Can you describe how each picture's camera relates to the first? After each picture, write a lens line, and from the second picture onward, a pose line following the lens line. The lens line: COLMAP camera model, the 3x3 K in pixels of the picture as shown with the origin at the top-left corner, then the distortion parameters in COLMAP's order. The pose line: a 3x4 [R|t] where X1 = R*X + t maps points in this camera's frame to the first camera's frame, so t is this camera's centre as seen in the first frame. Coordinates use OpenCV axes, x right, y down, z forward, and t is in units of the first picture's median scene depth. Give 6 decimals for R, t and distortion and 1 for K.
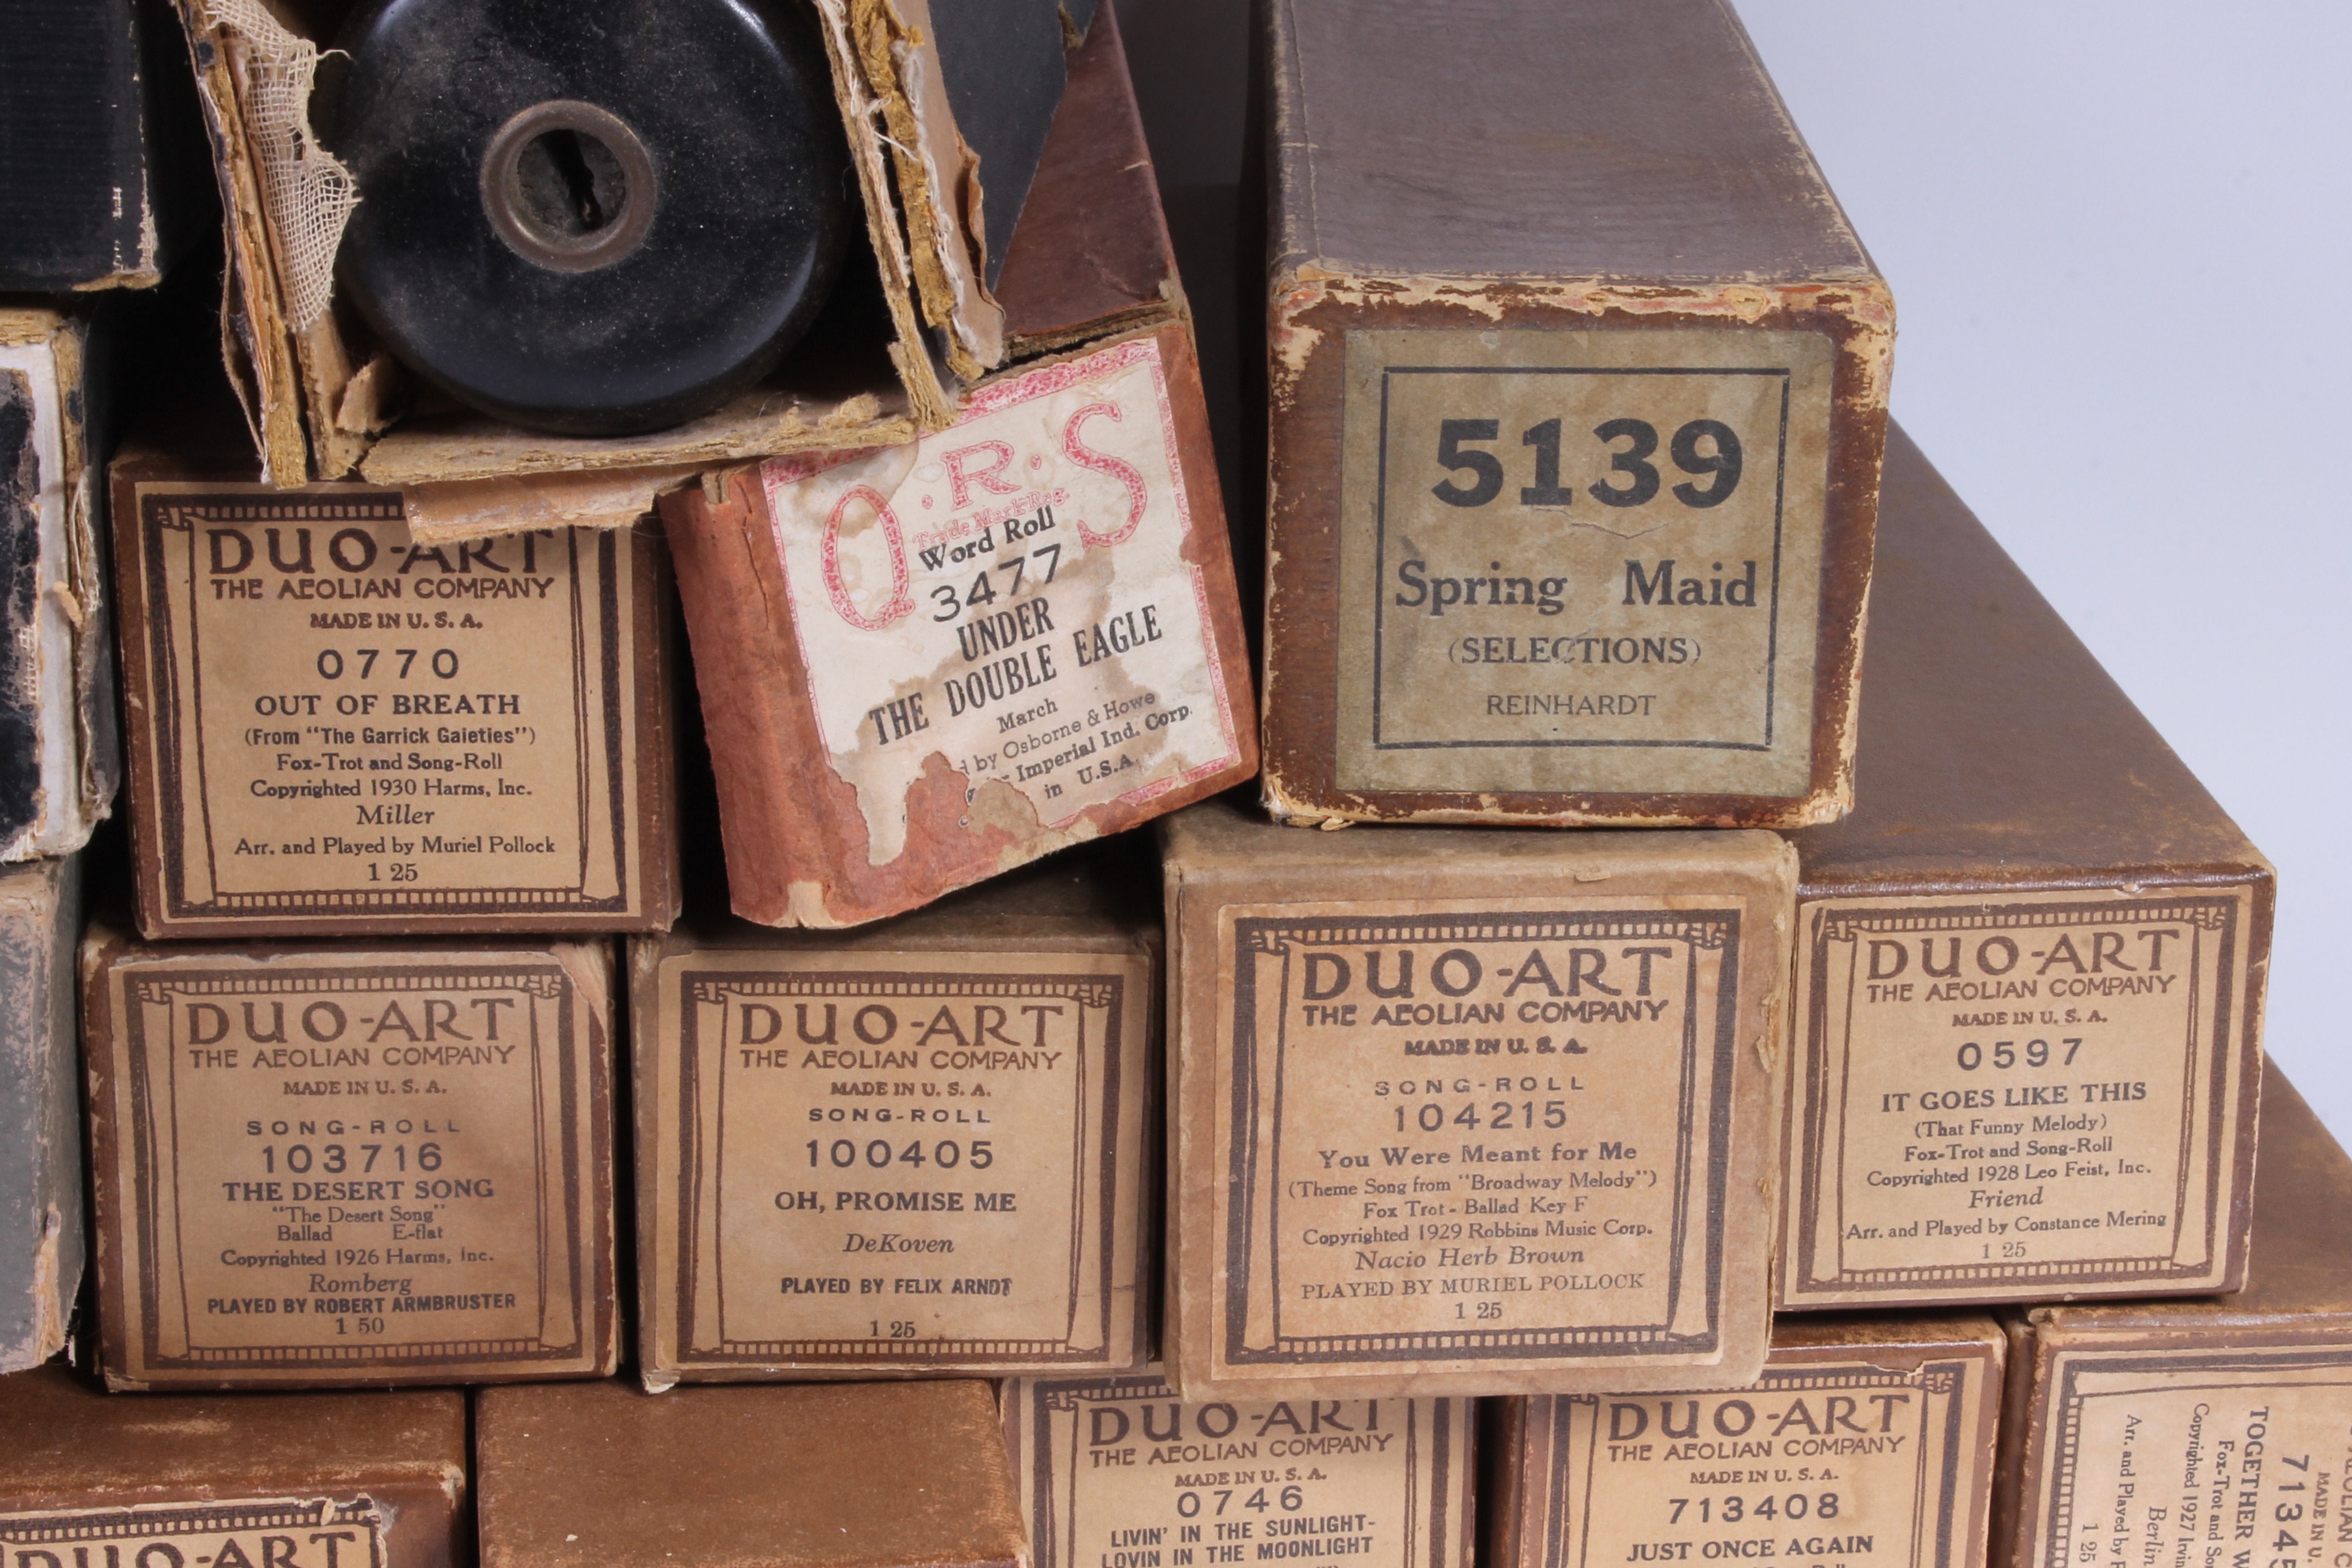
lens RADIAL K [[4811.6, 0, 1164.0], [0, 4811.6, 796.3], [0, 0, 1]] dist [0.018860, 0.236497]
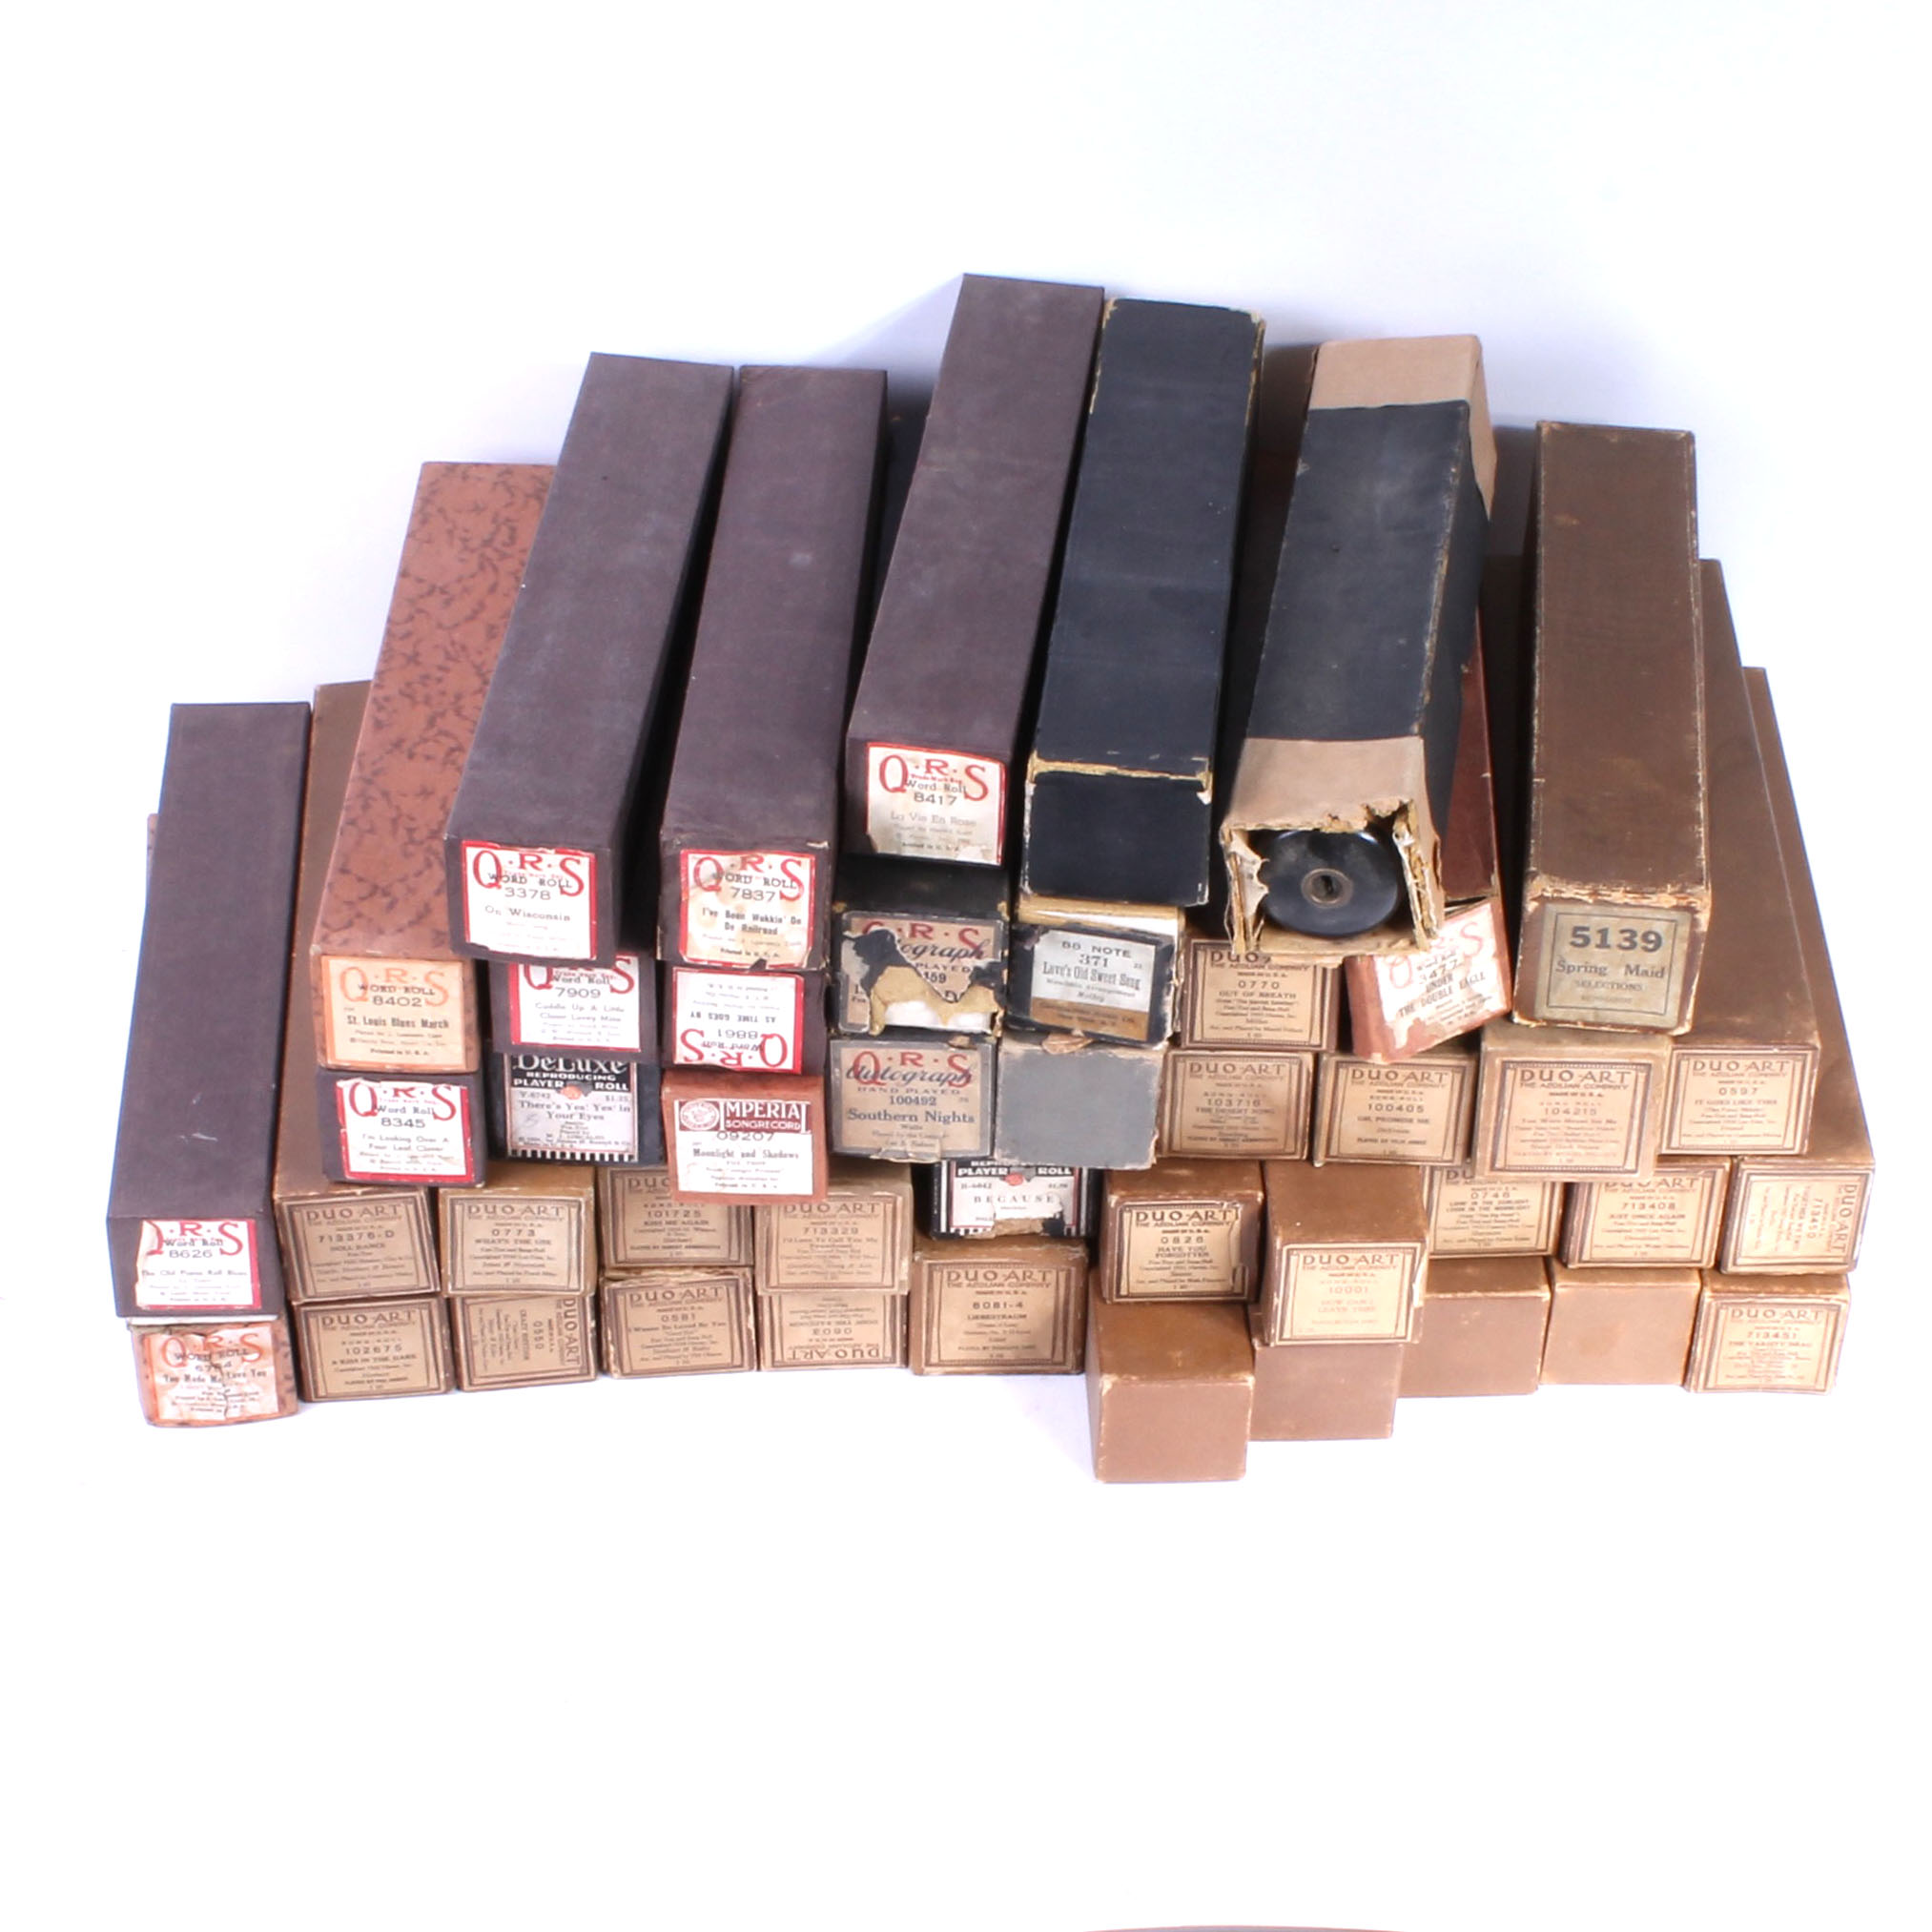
lens RADIAL K [[4450.6, 0, 906.6], [0, 4450.6, 1094.1], [0, 0, 1]] dist [-0.129720, -0.000342]
pose [[0.993585, 0.059377, -0.096248, -0.096052], [-0.022810, 0.938807, 0.343687, -0.986930], [0.110765, -0.339287, 0.934139, -1.915397]]
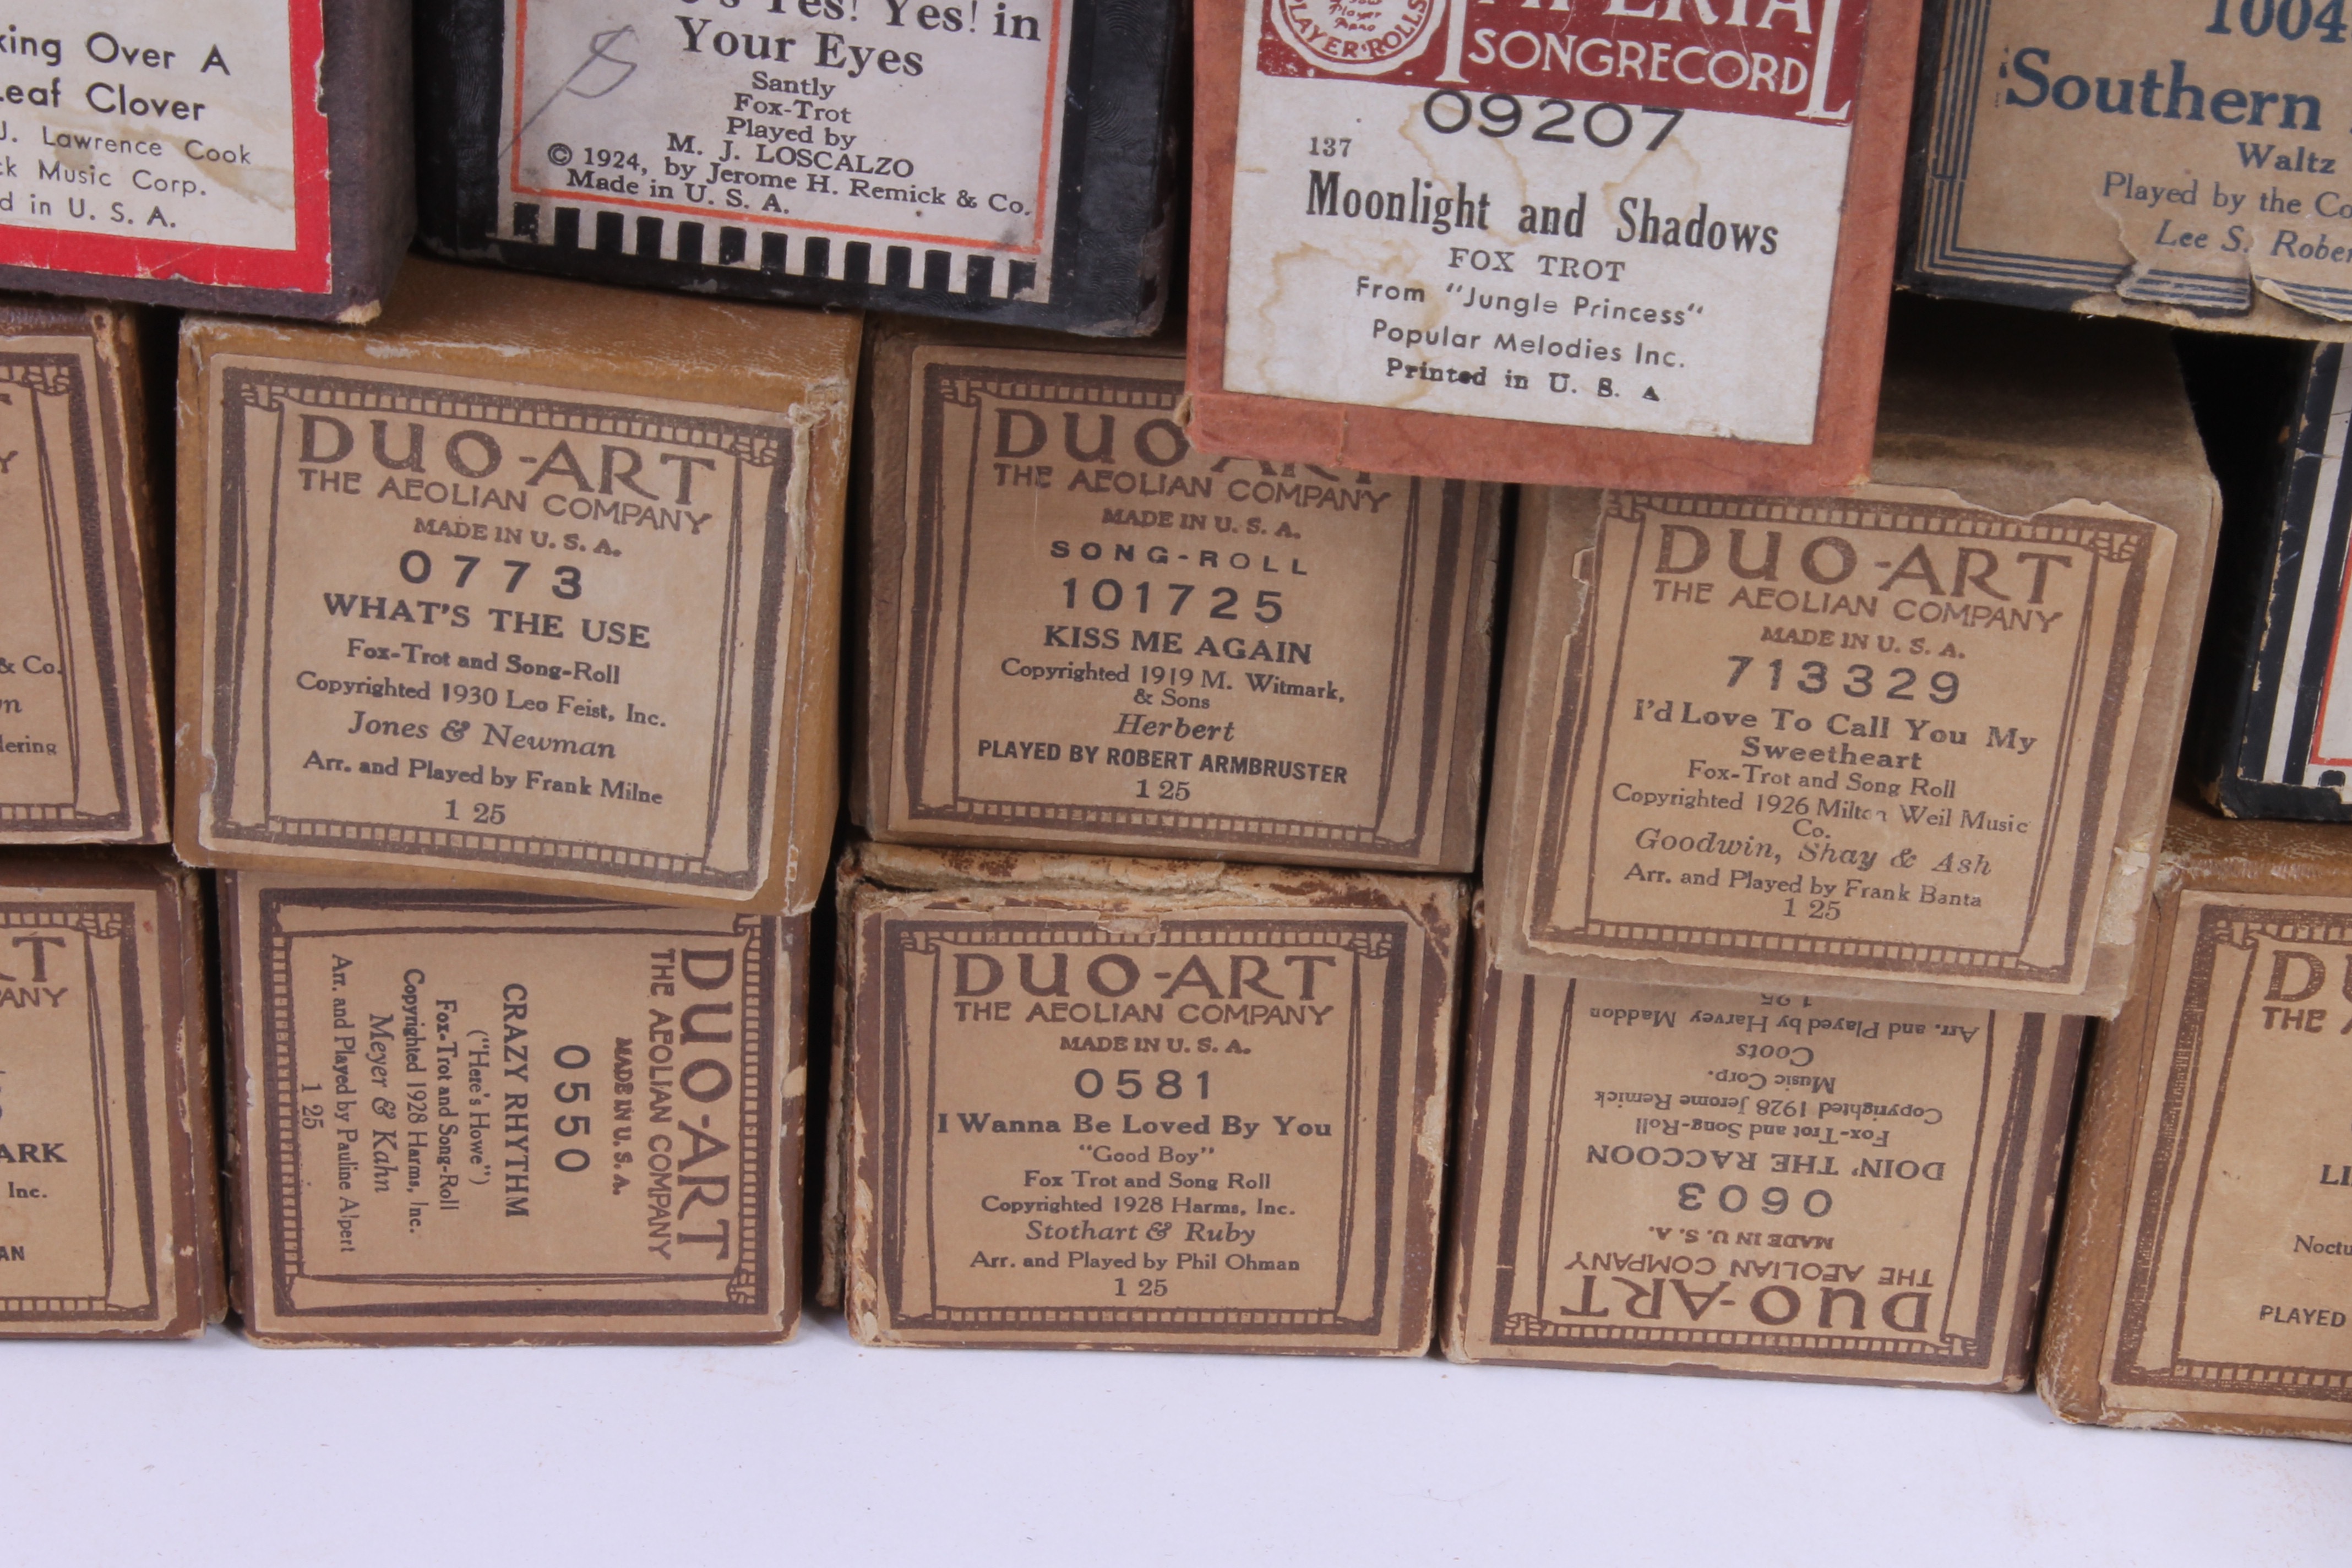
lens RADIAL K [[5617.4, 0, 1168.9], [0, 5617.4, 801.0], [0, 0, 1]] dist [0.063307, 0.301987]
pose [[0.984820, 0.117087, -0.128142, -0.432171], [-0.092779, 0.979005, 0.181498, 0.039847], [0.146703, -0.166854, 0.975007, 0.042892]]
